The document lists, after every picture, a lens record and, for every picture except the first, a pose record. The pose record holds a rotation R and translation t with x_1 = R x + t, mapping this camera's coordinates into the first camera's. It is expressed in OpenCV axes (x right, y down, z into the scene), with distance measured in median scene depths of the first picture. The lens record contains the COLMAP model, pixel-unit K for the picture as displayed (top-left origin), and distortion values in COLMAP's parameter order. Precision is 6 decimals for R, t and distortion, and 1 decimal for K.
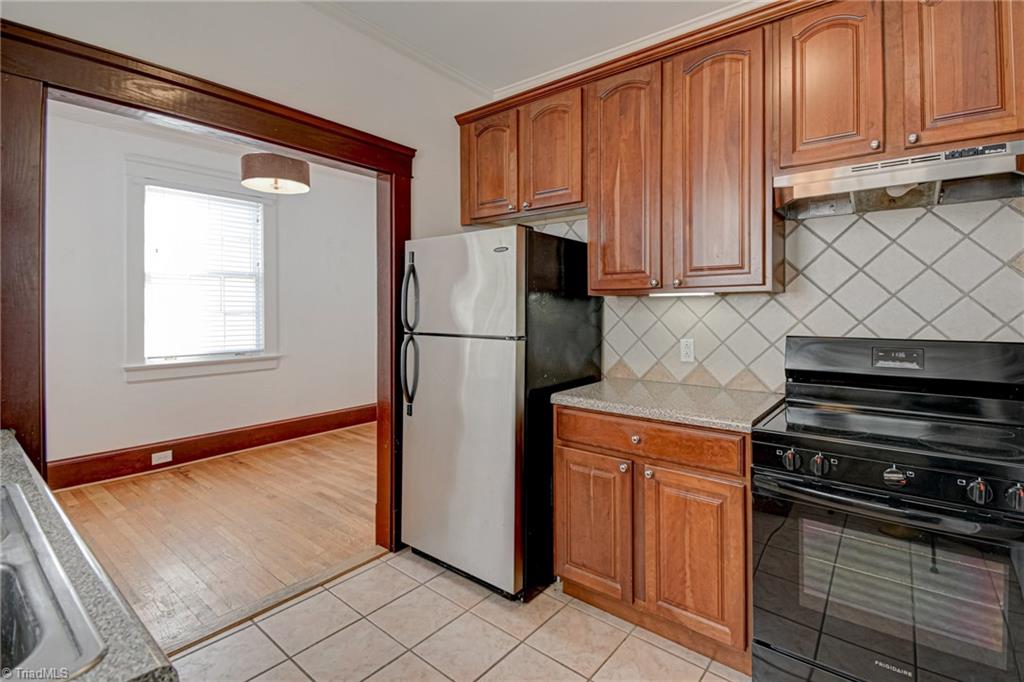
lens RADIAL K [[484.0, 0, 540.6], [0, 484.0, 306.0], [0, 0, 1]] dist [-0.001562, -0.000443]
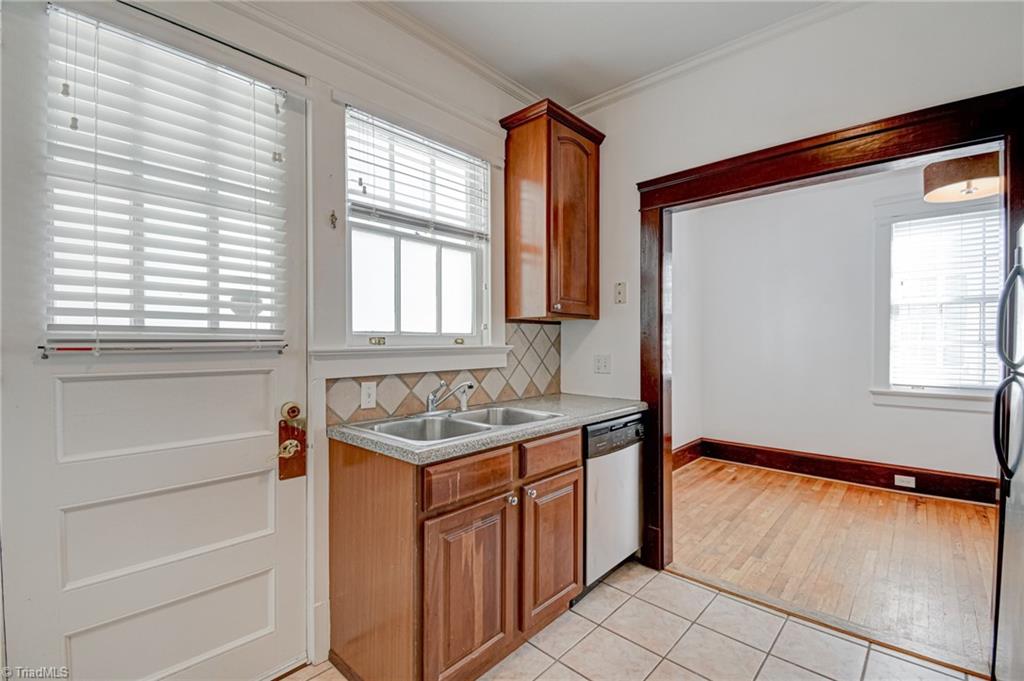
lens RADIAL K [[445.0, 0, 507.2], [0, 445.0, 349.5], [0, 0, 1]] dist [-0.001432, -0.000230]
pose [[-0.066847, 0.019424, -0.997574, 0.371779], [0.004122, 0.999807, 0.019191, 0.012079], [0.997755, -0.002829, -0.066914, 0.346804]]
